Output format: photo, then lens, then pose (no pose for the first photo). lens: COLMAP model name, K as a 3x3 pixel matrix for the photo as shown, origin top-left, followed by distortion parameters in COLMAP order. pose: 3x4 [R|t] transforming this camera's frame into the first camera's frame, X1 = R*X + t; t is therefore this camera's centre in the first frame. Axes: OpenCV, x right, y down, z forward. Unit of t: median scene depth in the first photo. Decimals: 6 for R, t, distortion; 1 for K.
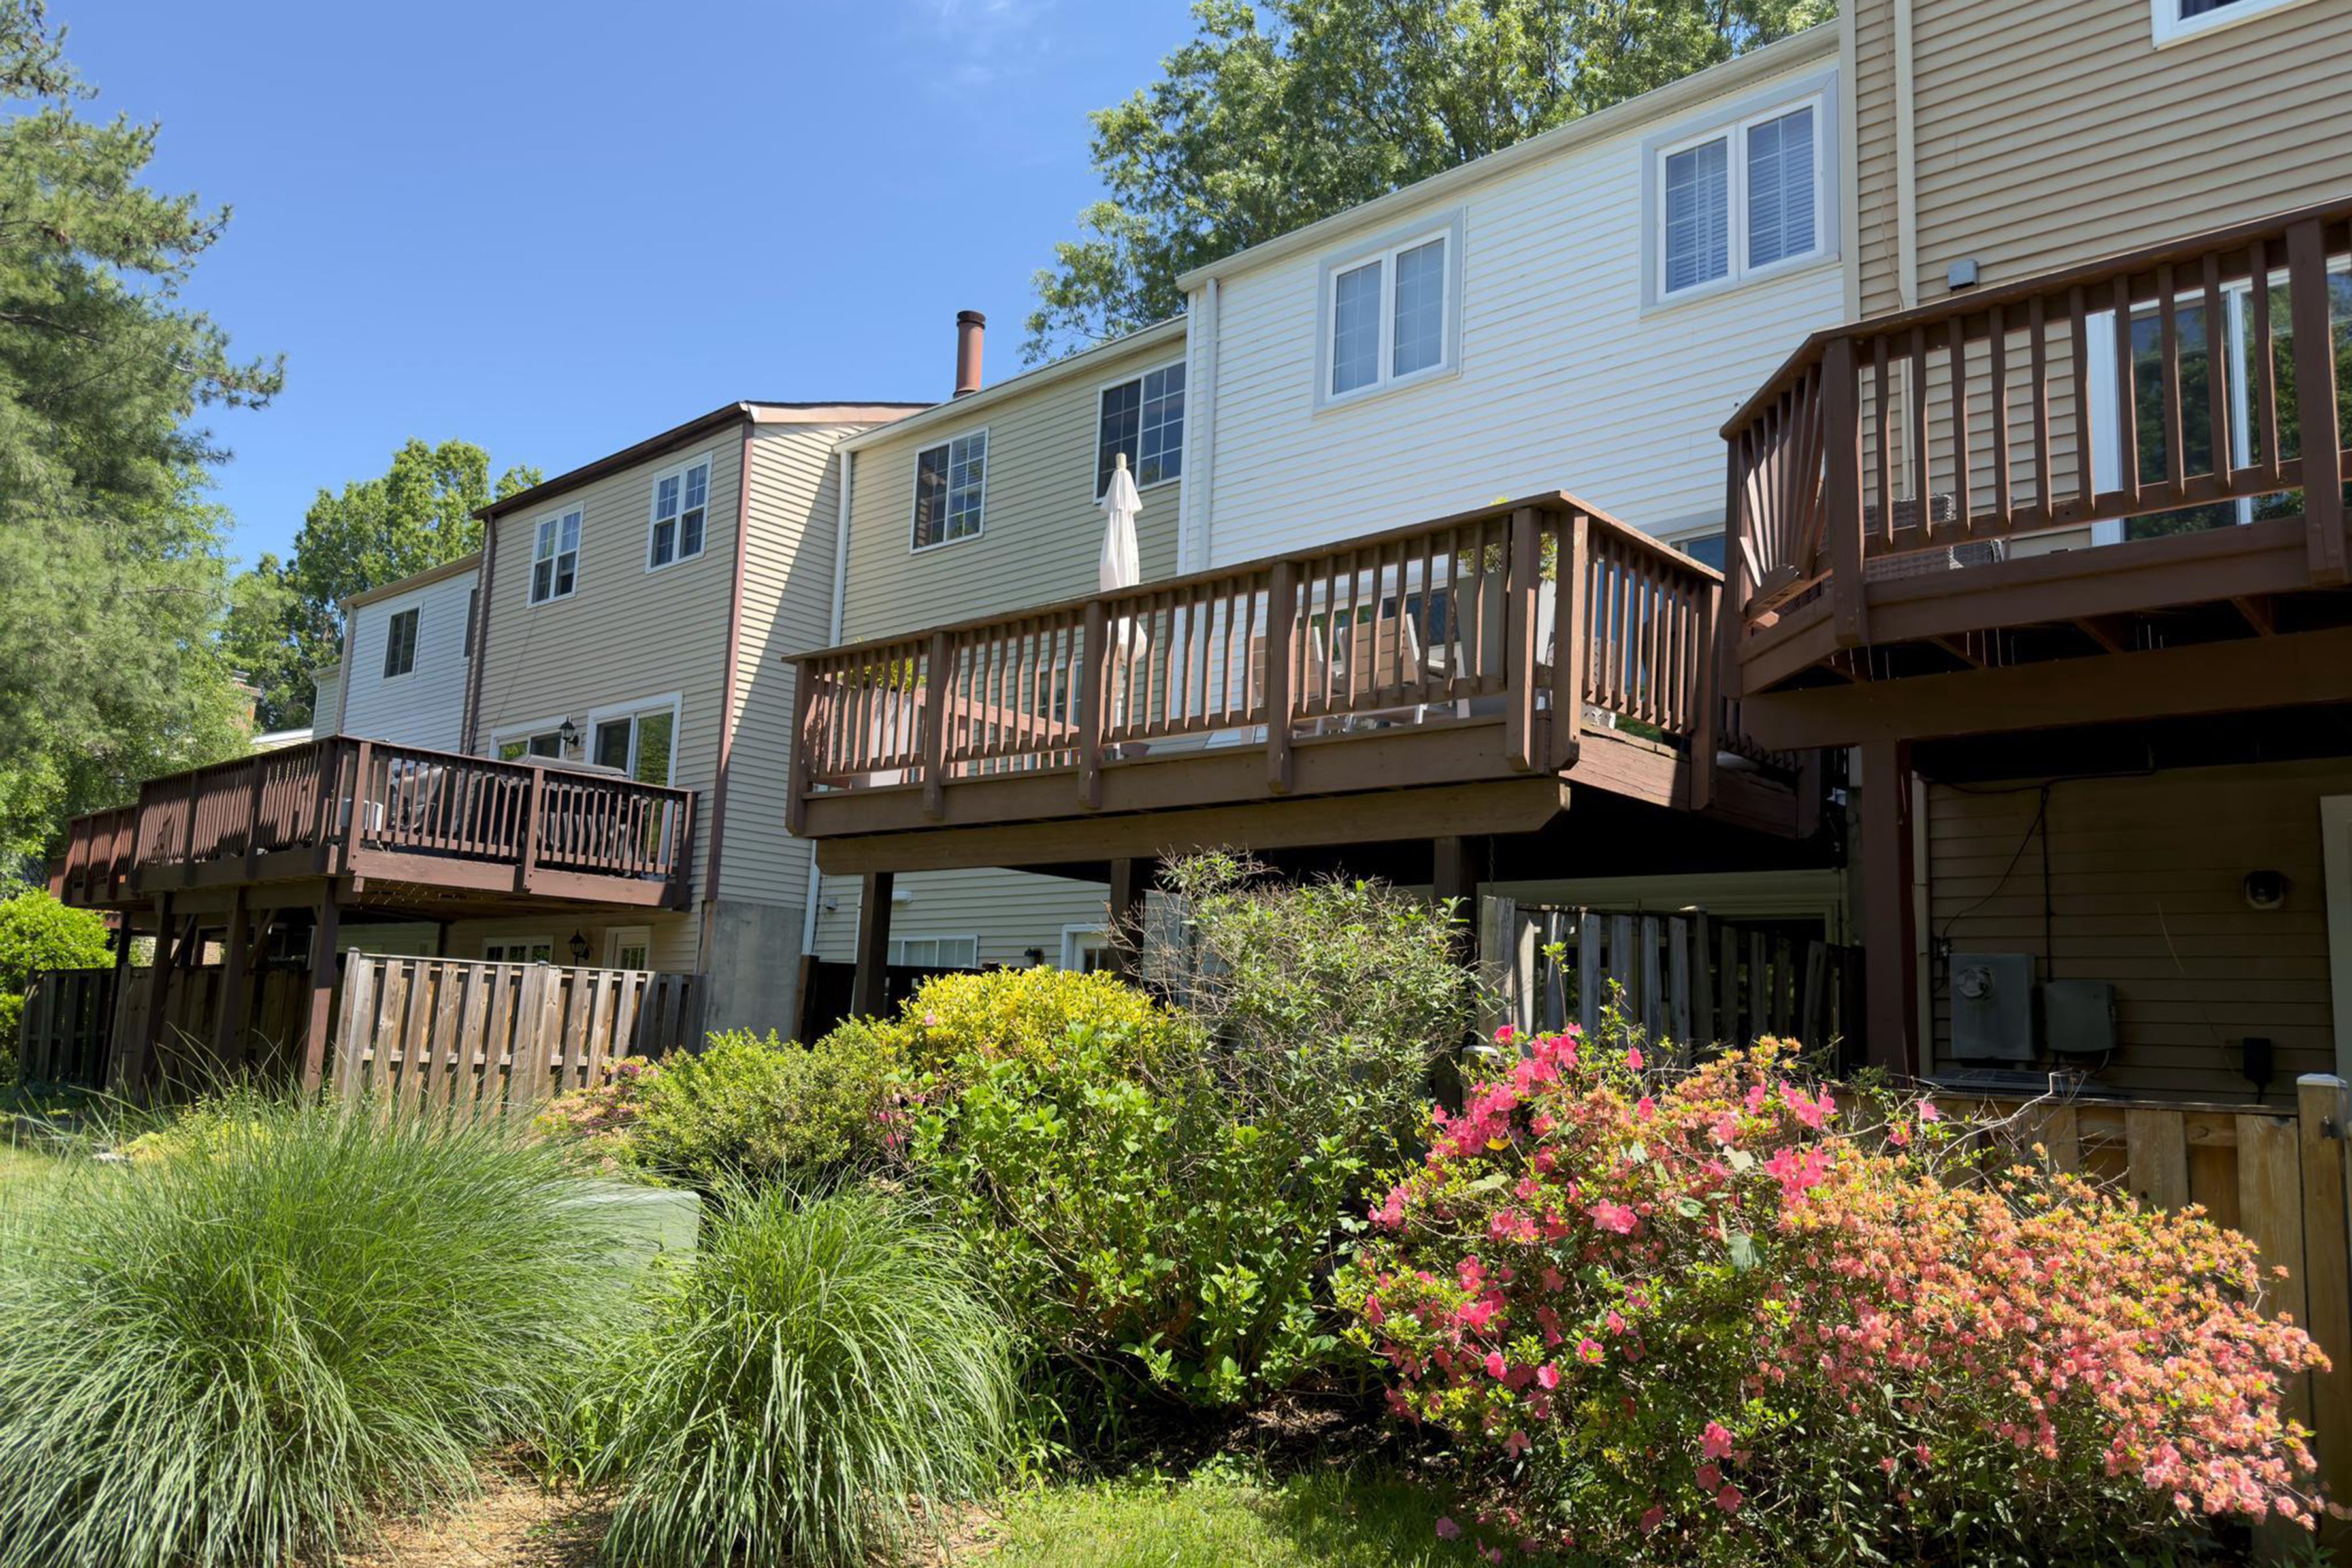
lens RADIAL K [[1635.8, 0, 1176.0], [0, 1635.8, 784.0], [0, 0, 1]] dist [0.002644, -0.041396]
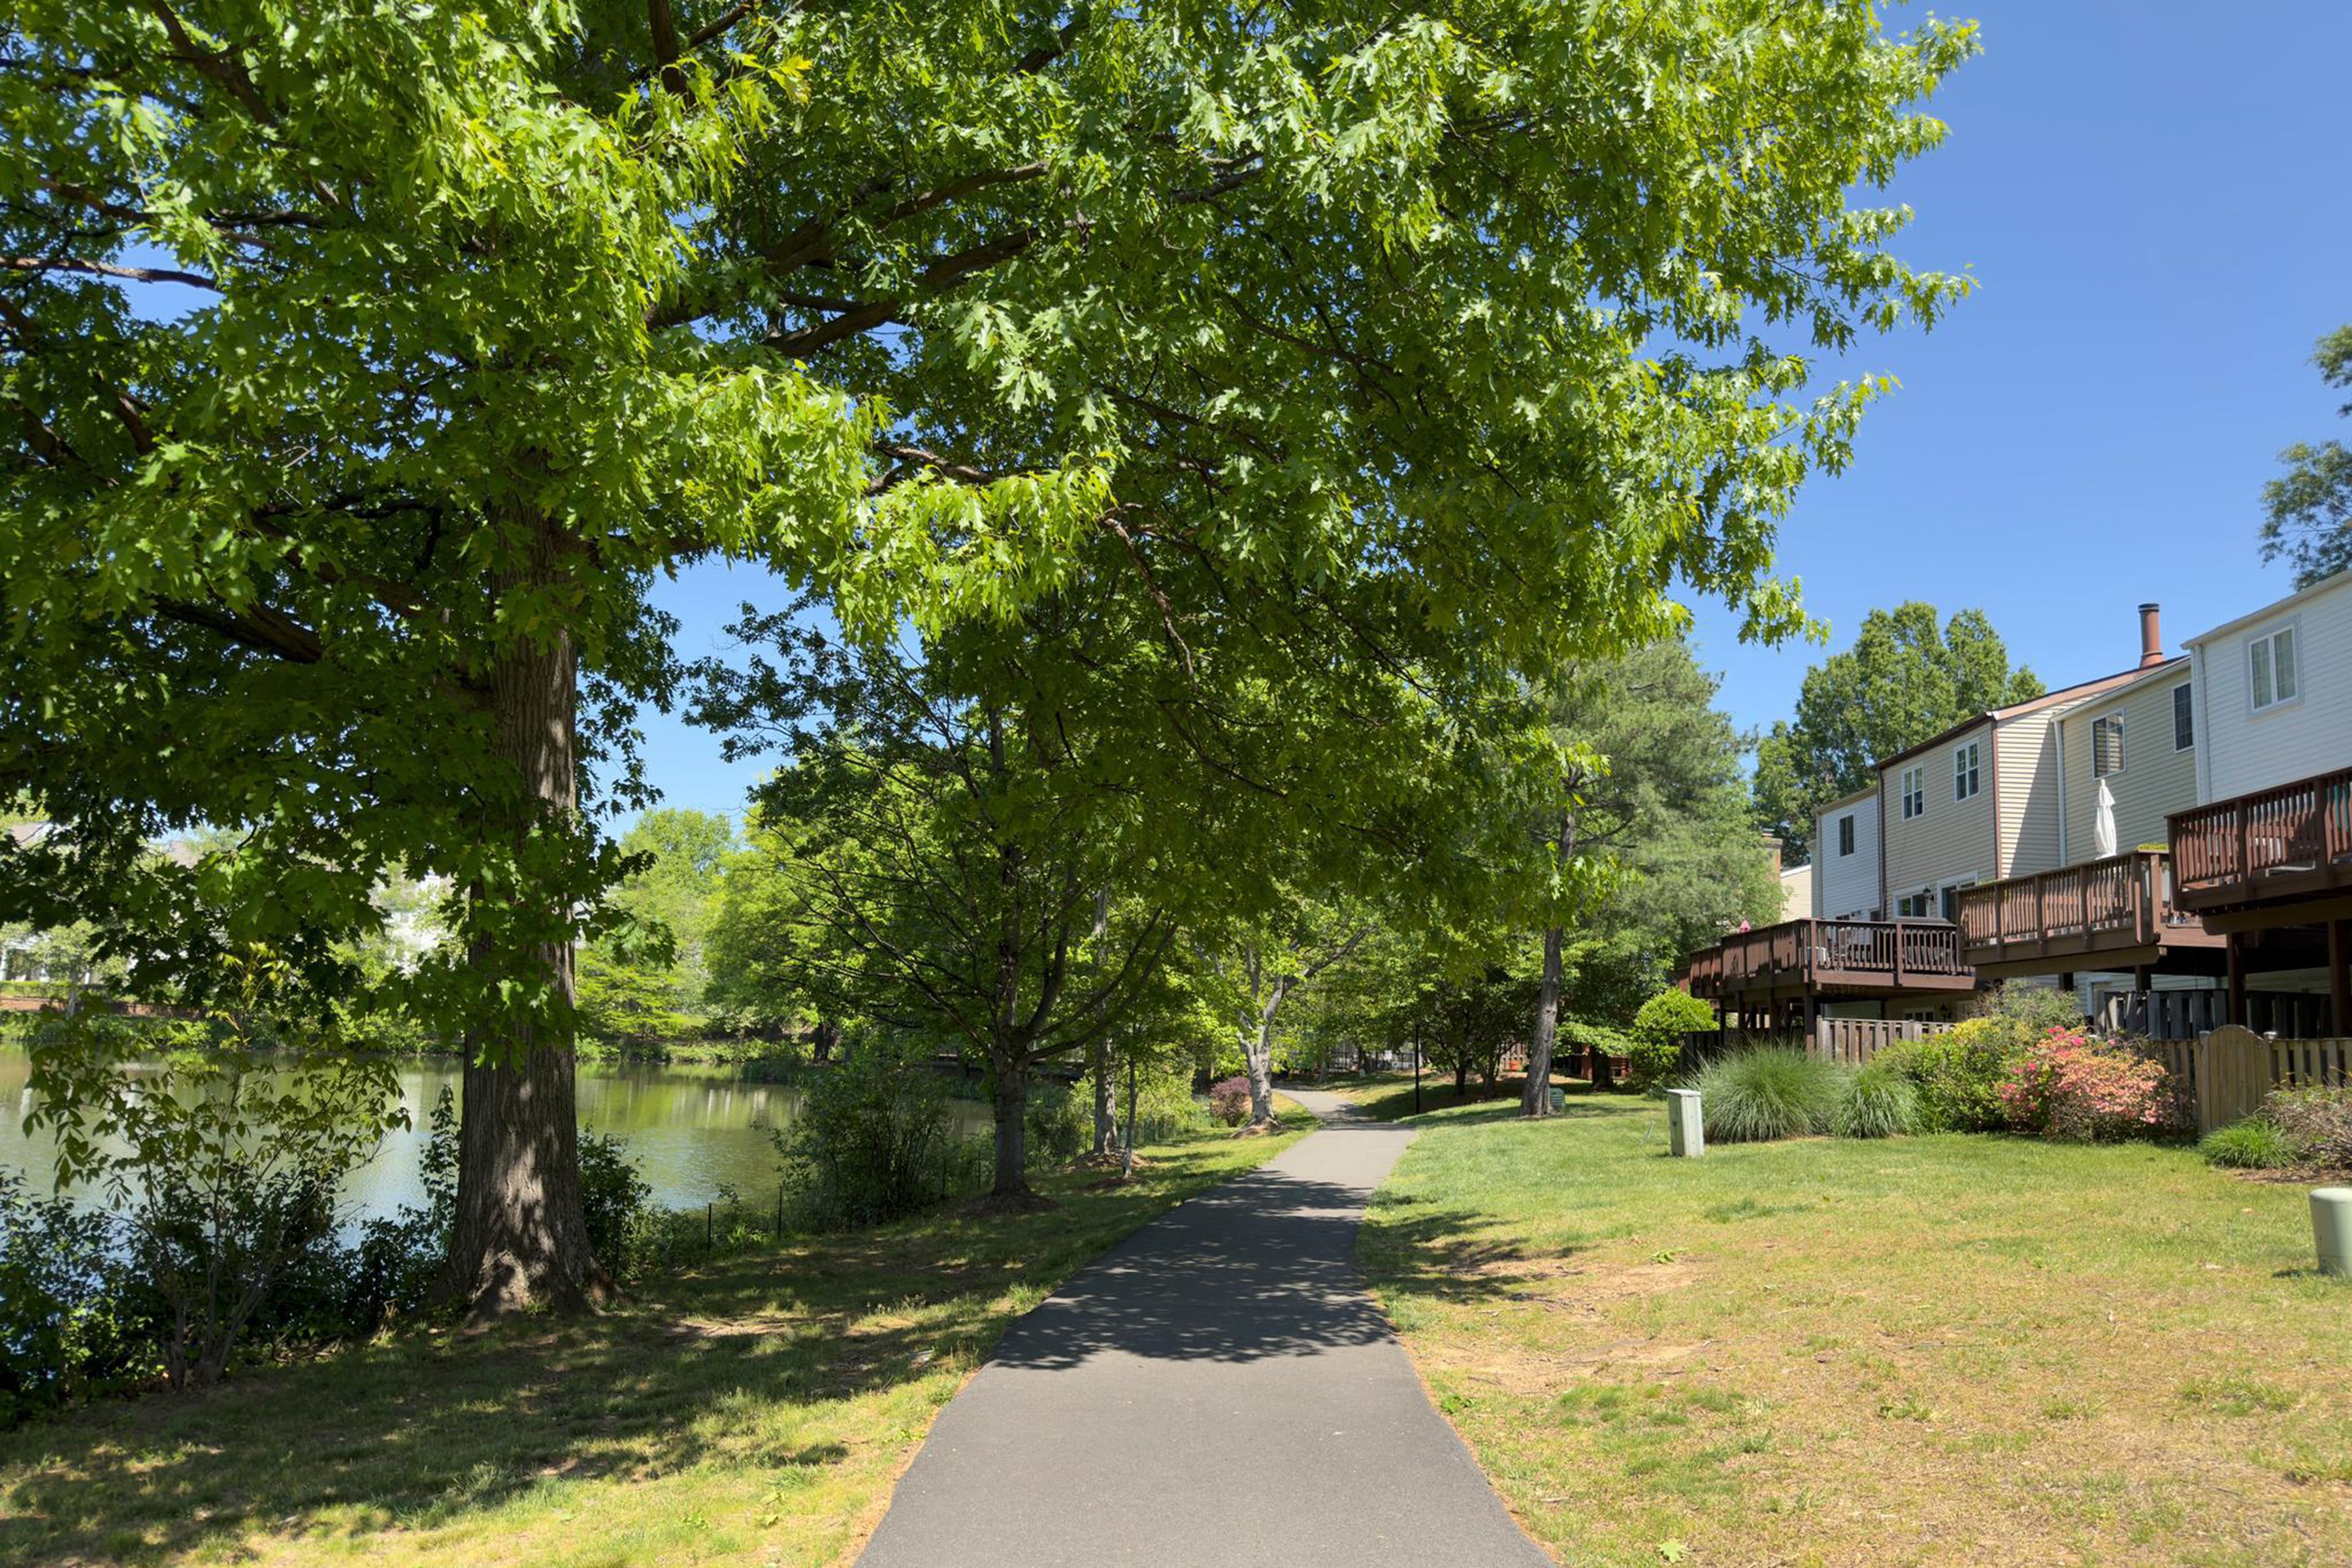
lens RADIAL K [[1635.8, 0, 1176.0], [0, 1635.8, 784.0], [0, 0, 1]] dist [0.002644, -0.041396]
pose [[0.631347, -0.129701, -0.764578, 0.521722], [0.097914, 0.991357, -0.087319, -0.078643], [0.769295, -0.019734, 0.638589, -0.826708]]
